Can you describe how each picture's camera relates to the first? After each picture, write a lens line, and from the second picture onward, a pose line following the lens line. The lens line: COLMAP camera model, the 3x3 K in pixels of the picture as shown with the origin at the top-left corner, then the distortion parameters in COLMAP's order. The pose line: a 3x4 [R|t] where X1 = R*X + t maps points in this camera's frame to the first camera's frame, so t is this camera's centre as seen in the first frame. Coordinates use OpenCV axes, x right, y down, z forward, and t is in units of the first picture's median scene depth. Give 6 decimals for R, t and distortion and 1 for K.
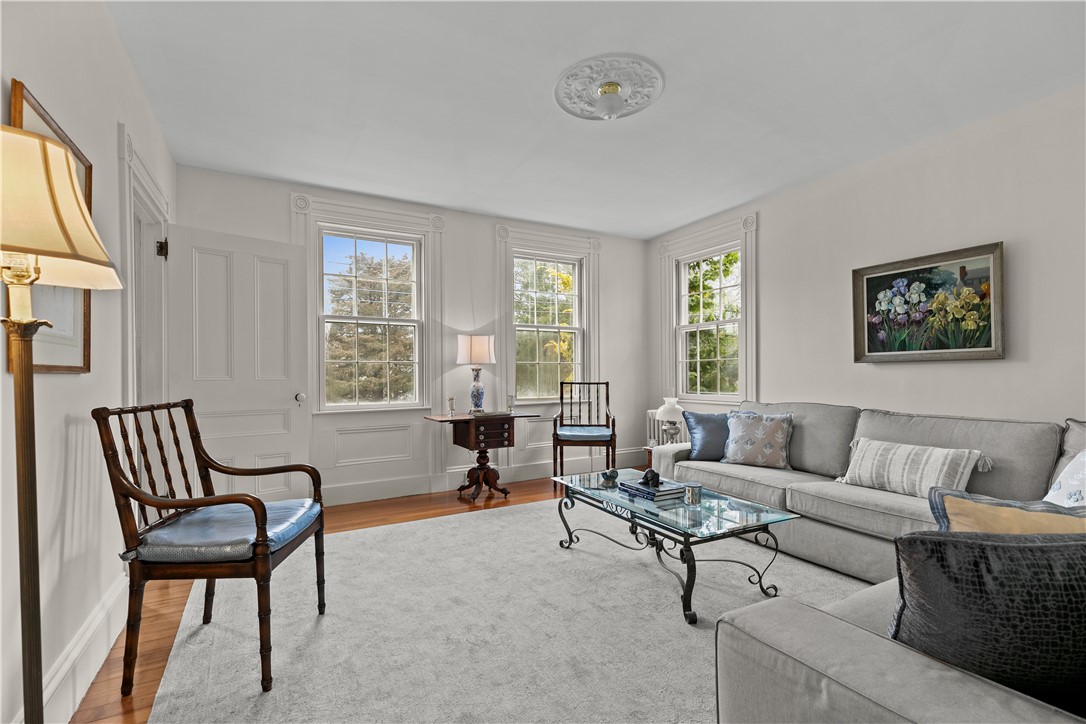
lens RADIAL K [[496.2, 0, 542.6], [0, 496.2, 366.6], [0, 0, 1]] dist [0.007548, -0.001445]
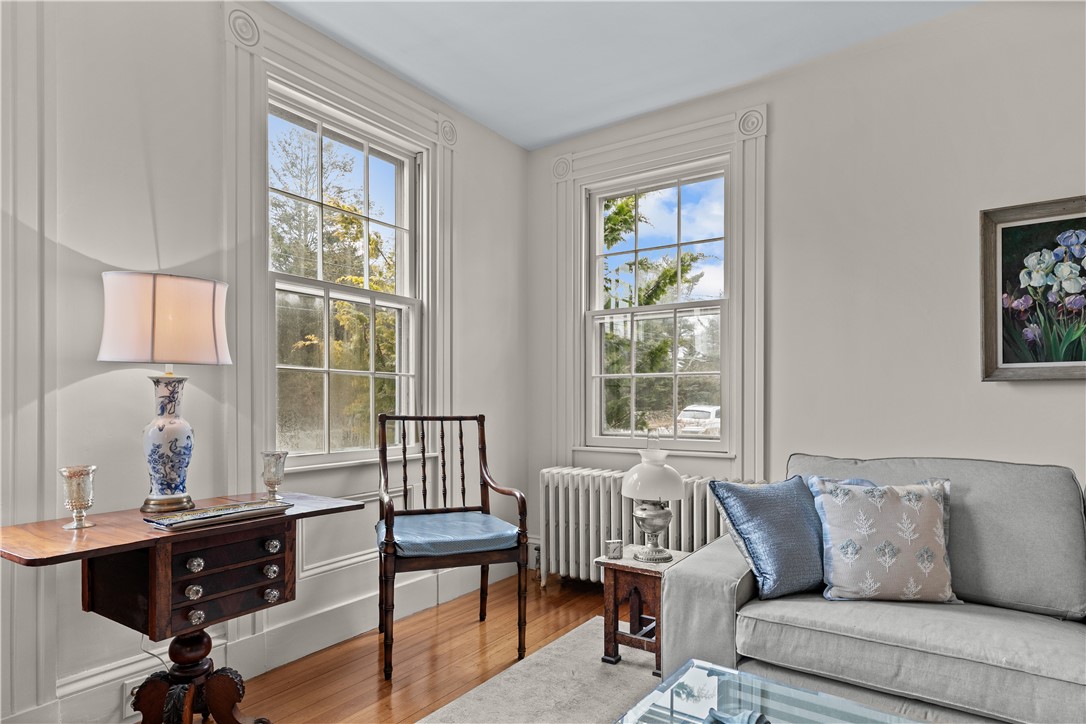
lens RADIAL K [[622.6, 0, 539.1], [0, 622.6, 399.7], [0, 0, 1]] dist [0.010710, -0.007329]
pose [[0.894706, 0.009356, 0.446557, -0.101261], [-0.014322, 0.999867, 0.007746, 0.012491], [-0.446425, -0.013327, 0.894722, 0.524337]]
